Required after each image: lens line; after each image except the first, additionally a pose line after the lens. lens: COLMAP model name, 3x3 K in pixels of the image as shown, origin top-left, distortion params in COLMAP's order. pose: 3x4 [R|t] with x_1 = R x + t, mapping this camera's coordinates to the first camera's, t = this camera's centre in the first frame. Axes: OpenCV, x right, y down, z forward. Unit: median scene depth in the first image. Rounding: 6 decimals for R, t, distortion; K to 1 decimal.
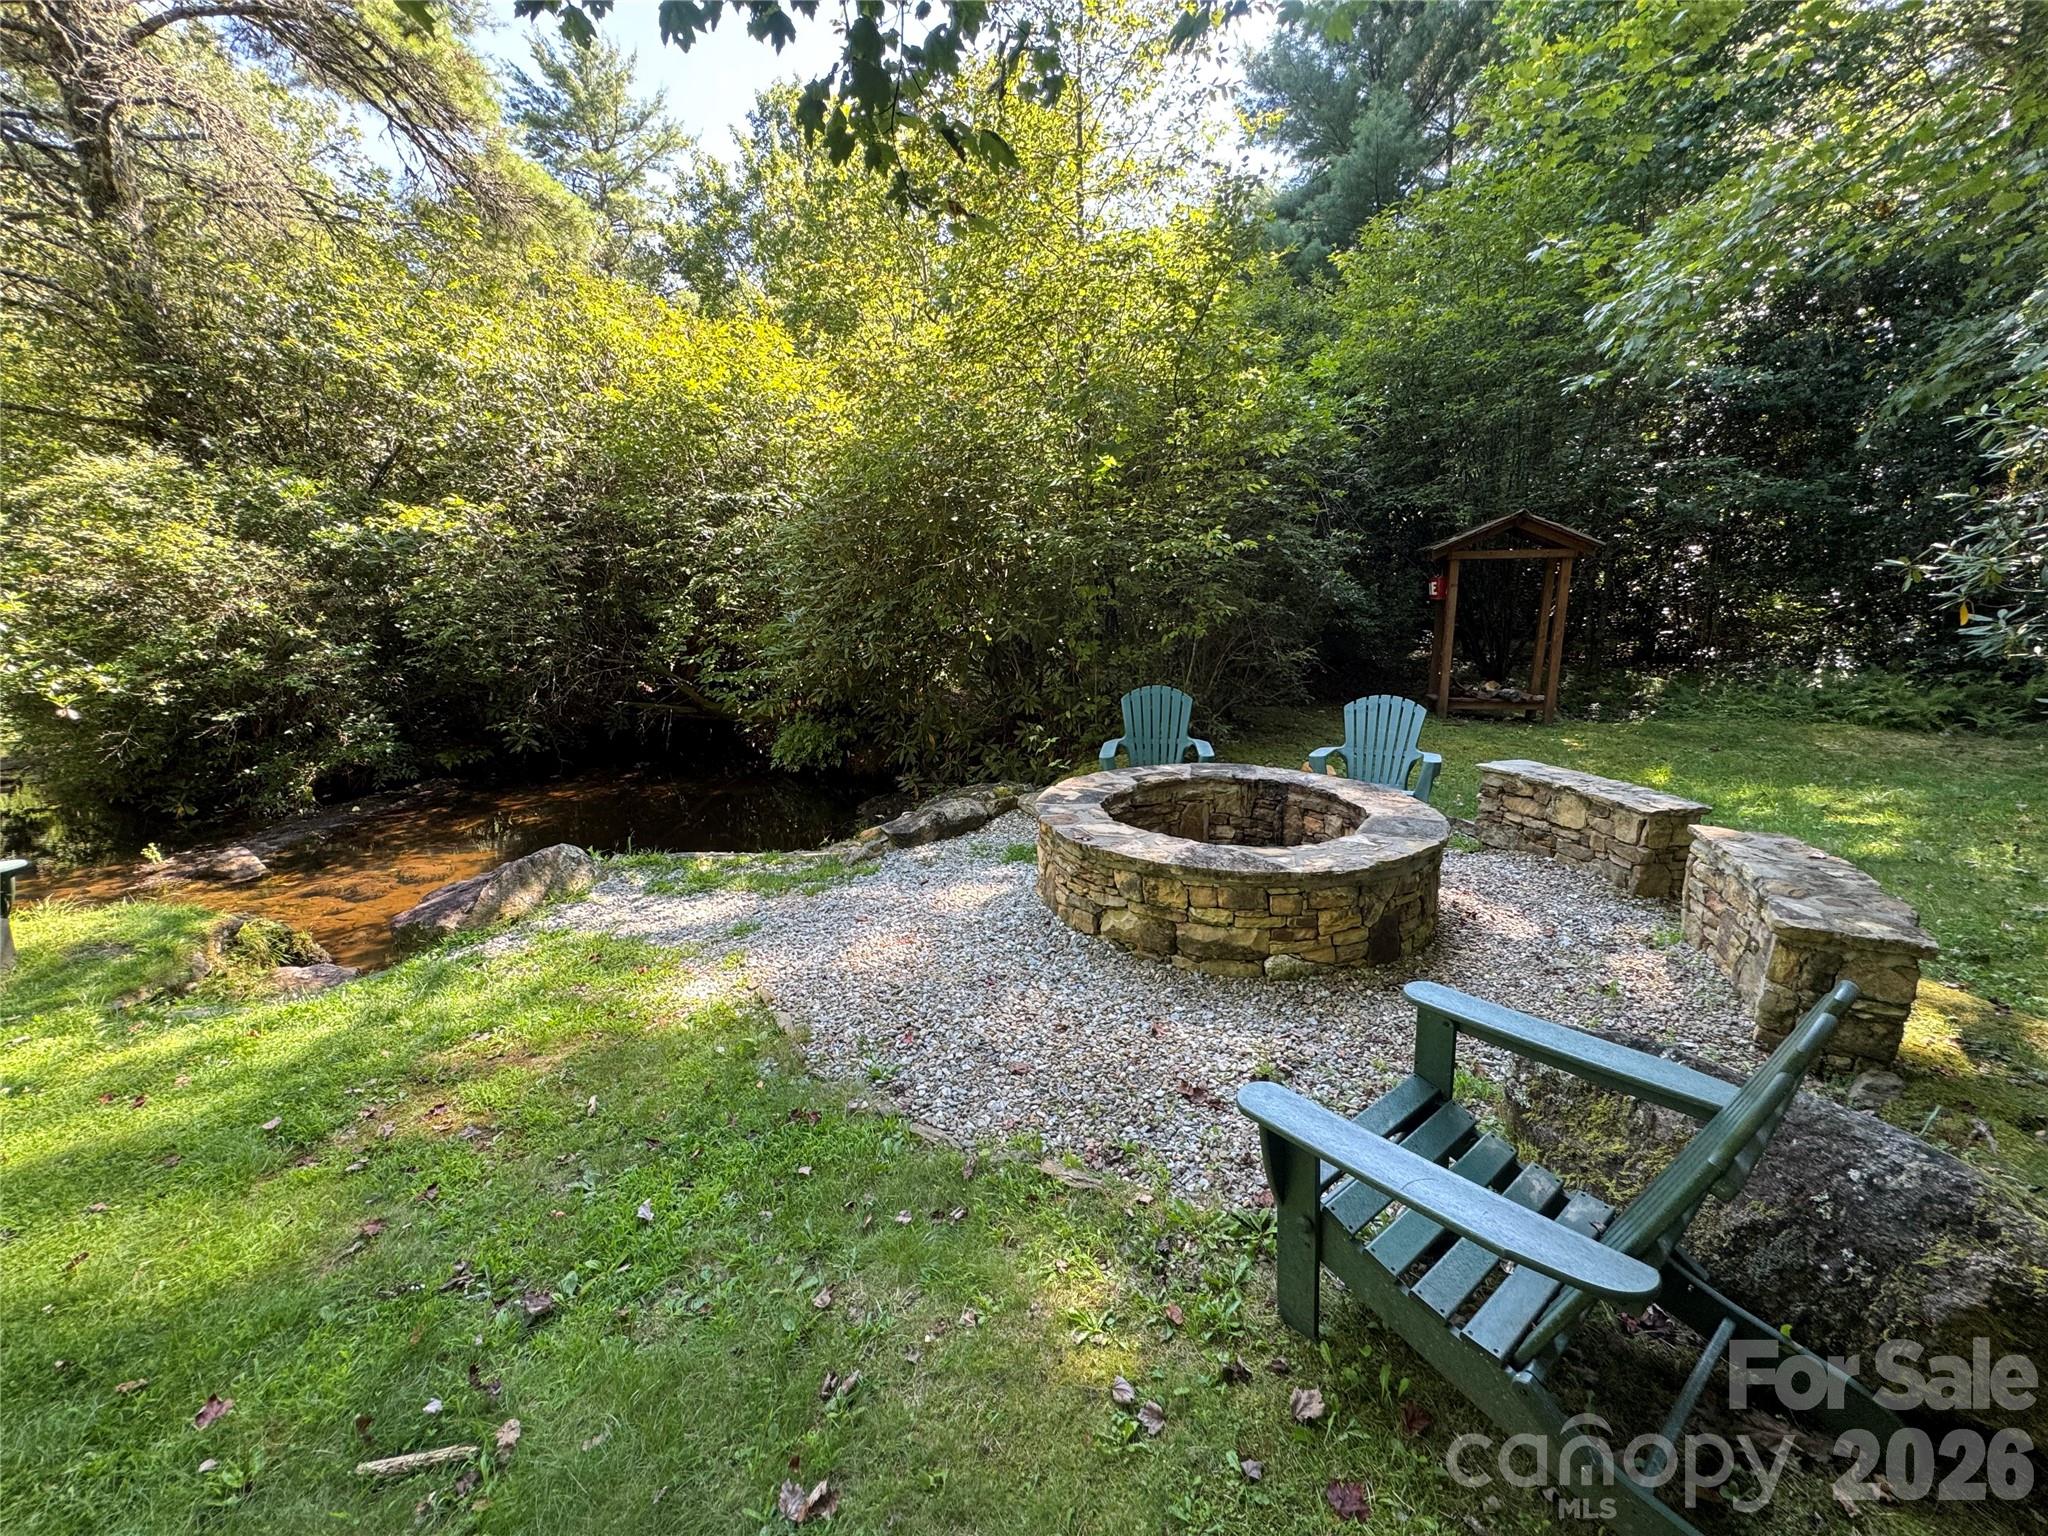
lens RADIAL K [[827.3, 0, 1018.7], [0, 827.3, 768.1], [0, 0, 1]] dist [-0.001307, -0.000626]
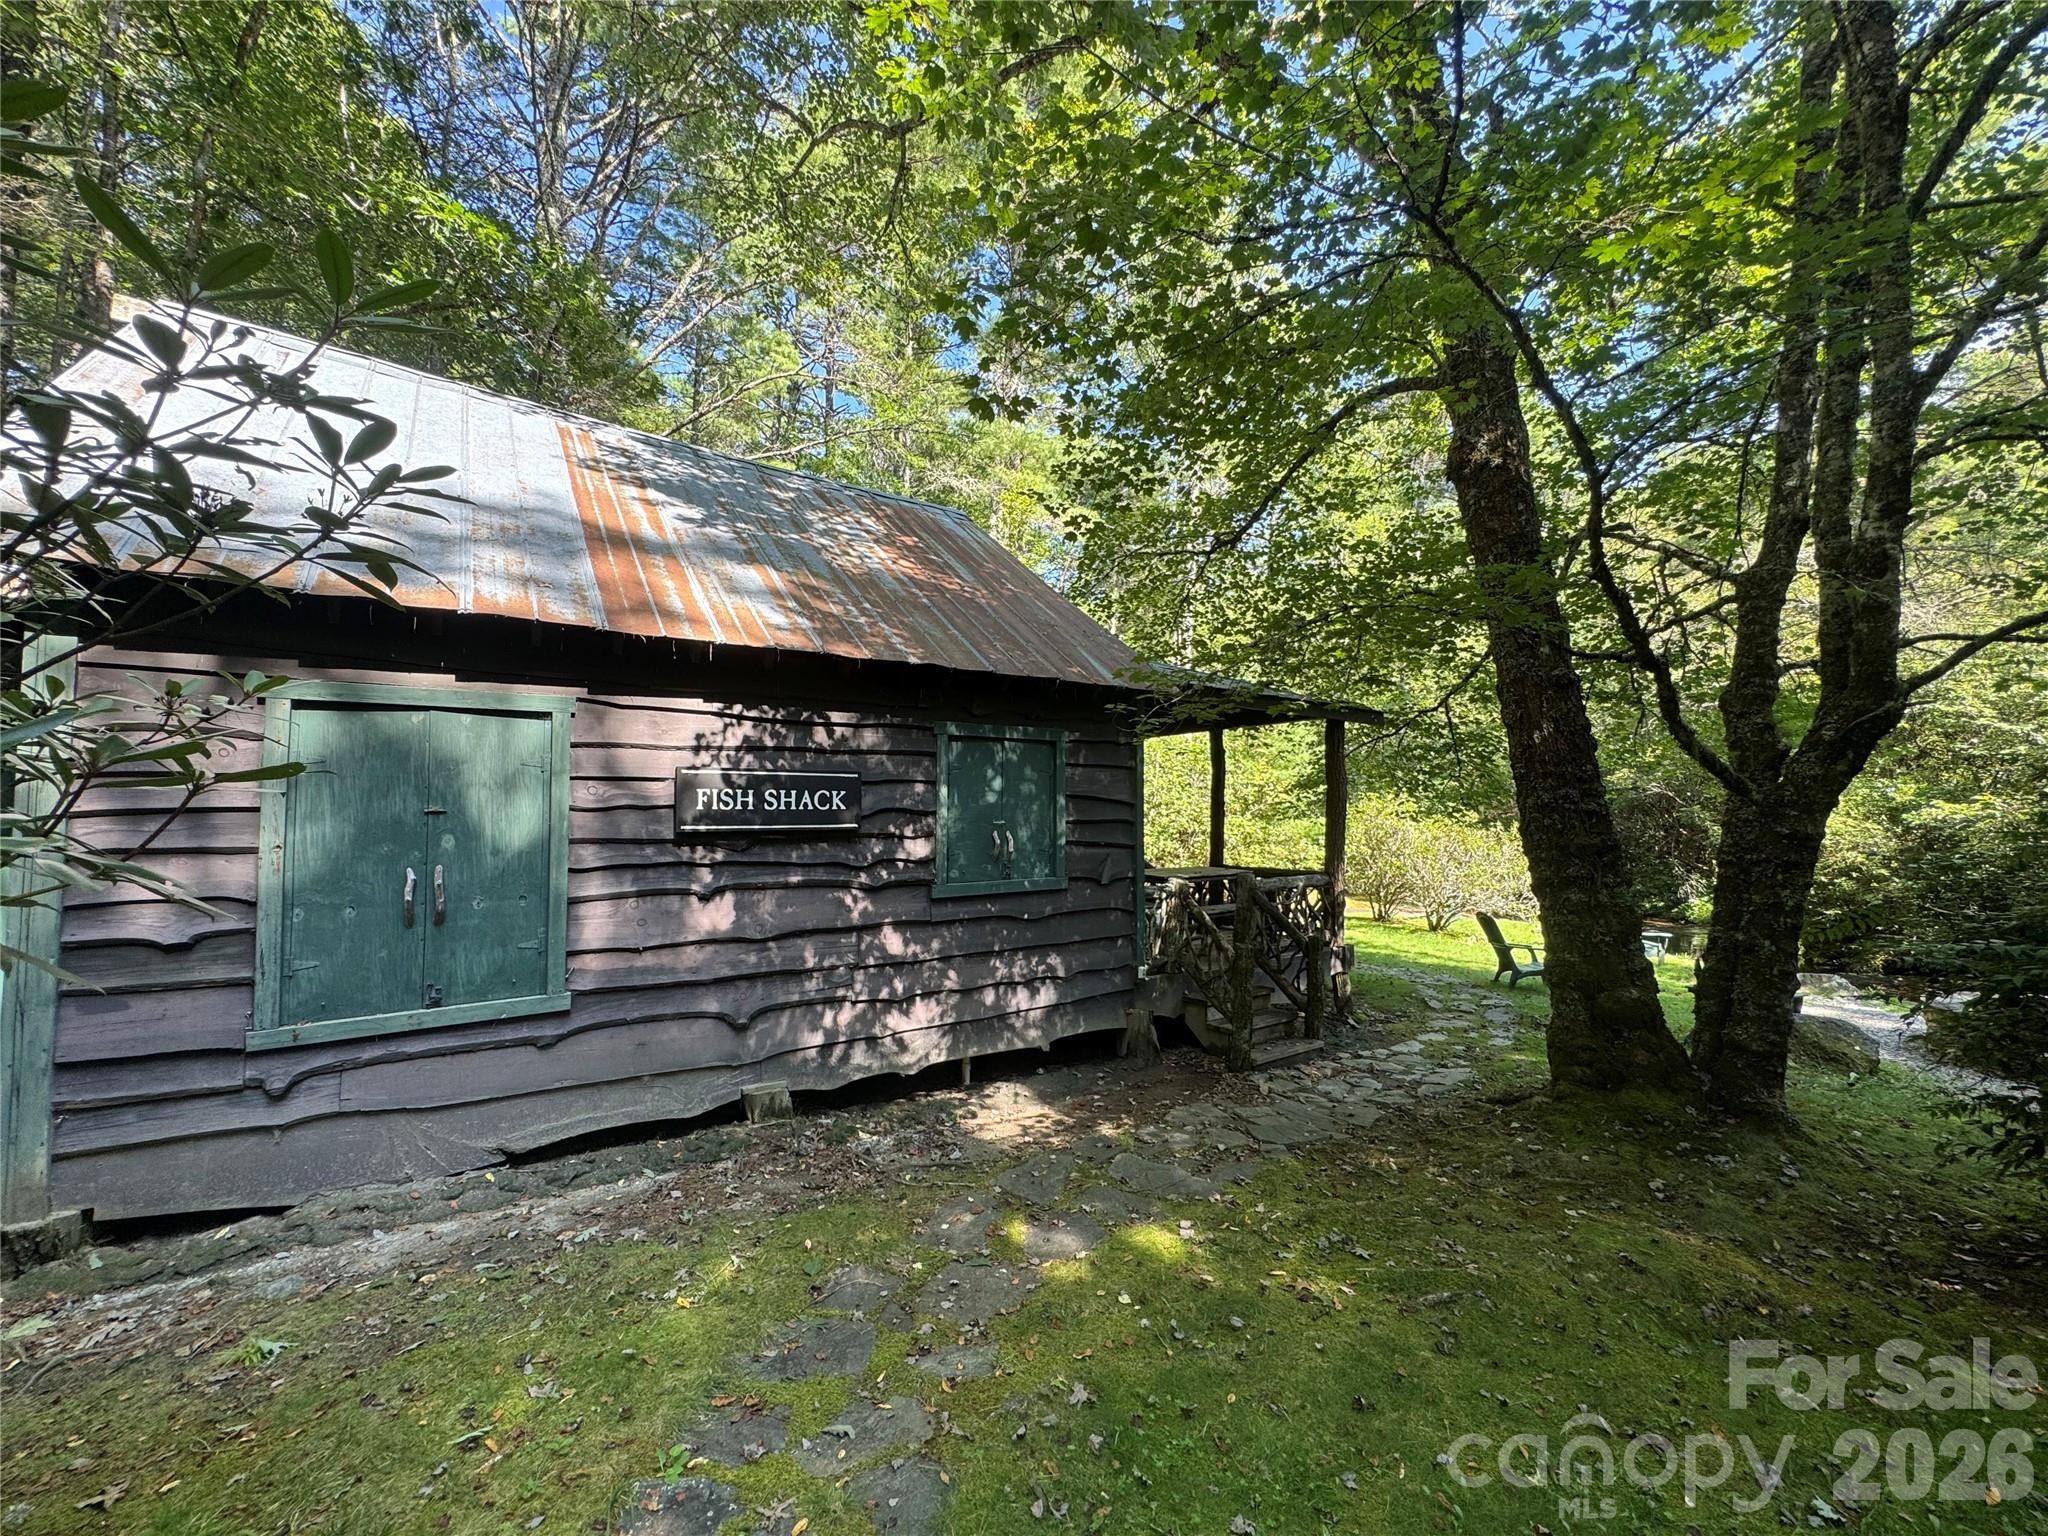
lens RADIAL K [[827.3, 0, 1025.7], [0, 827.3, 759.5], [0, 0, 1]] dist [-0.001307, -0.000626]
pose [[-0.172775, -0.049135, -0.983735, 1.086455], [-0.208021, 0.978047, -0.012316, 0.003642], [0.962744, 0.202509, -0.179203, -0.450111]]
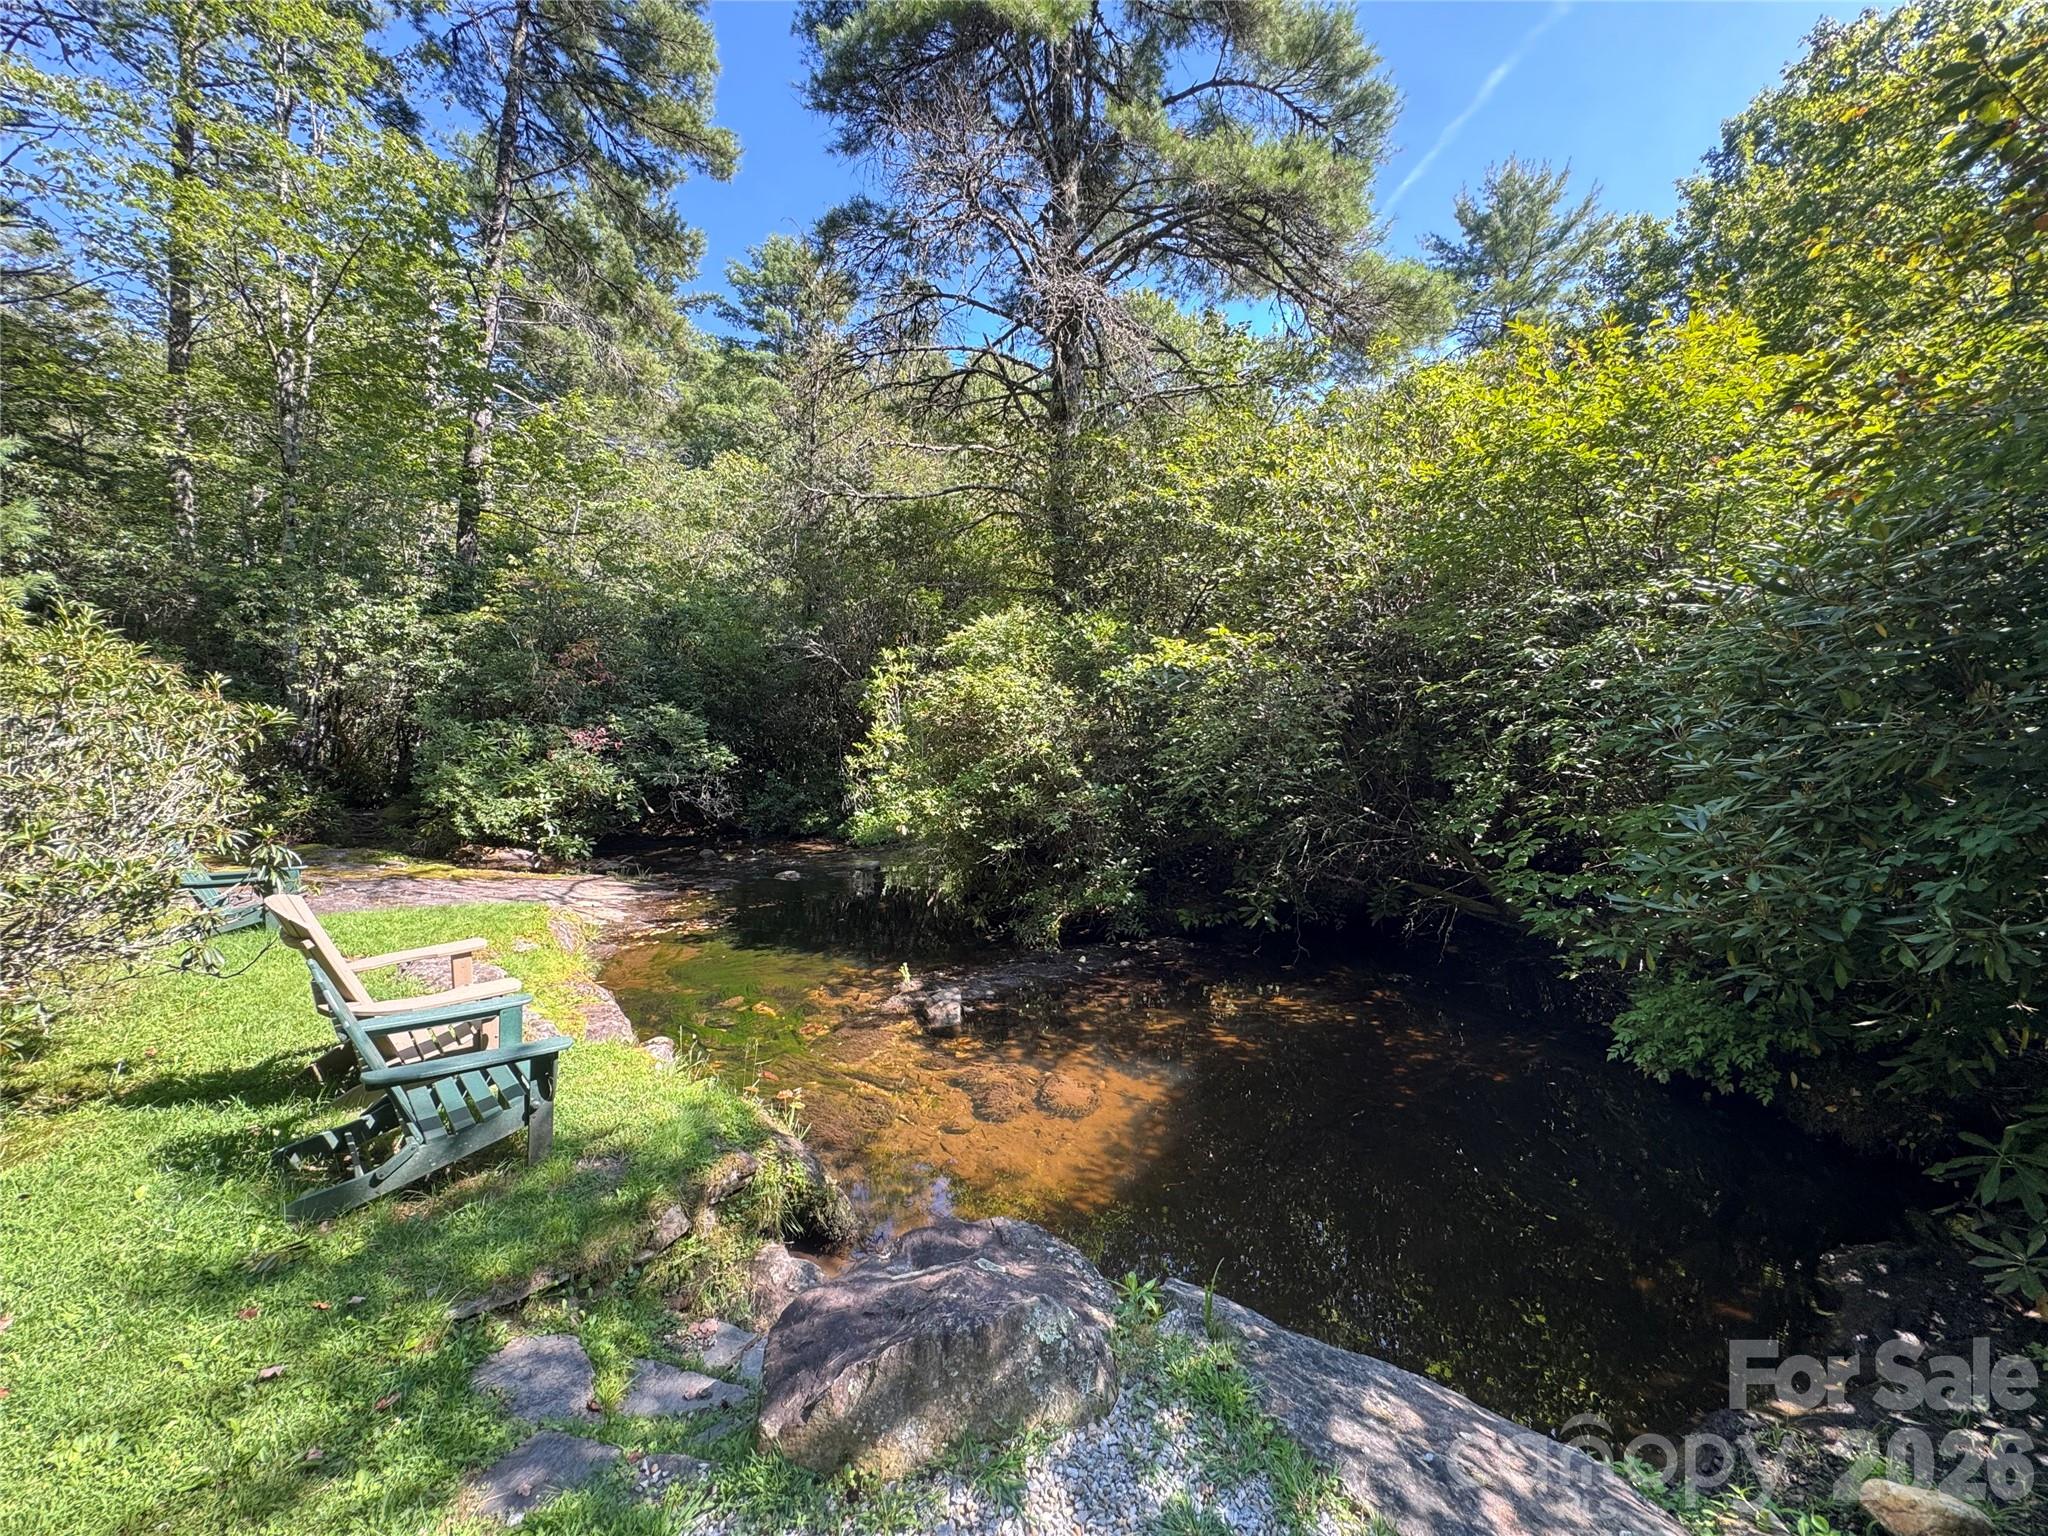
lens RADIAL K [[827.3, 0, 1018.6], [0, 827.3, 764.2], [0, 0, 1]] dist [-0.001307, -0.000626]
pose [[0.586380, 0.062816, -0.807597, -0.099671], [-0.192379, 0.979263, -0.063514, -0.088431], [0.786860, 0.192607, 0.586305, 0.335902]]
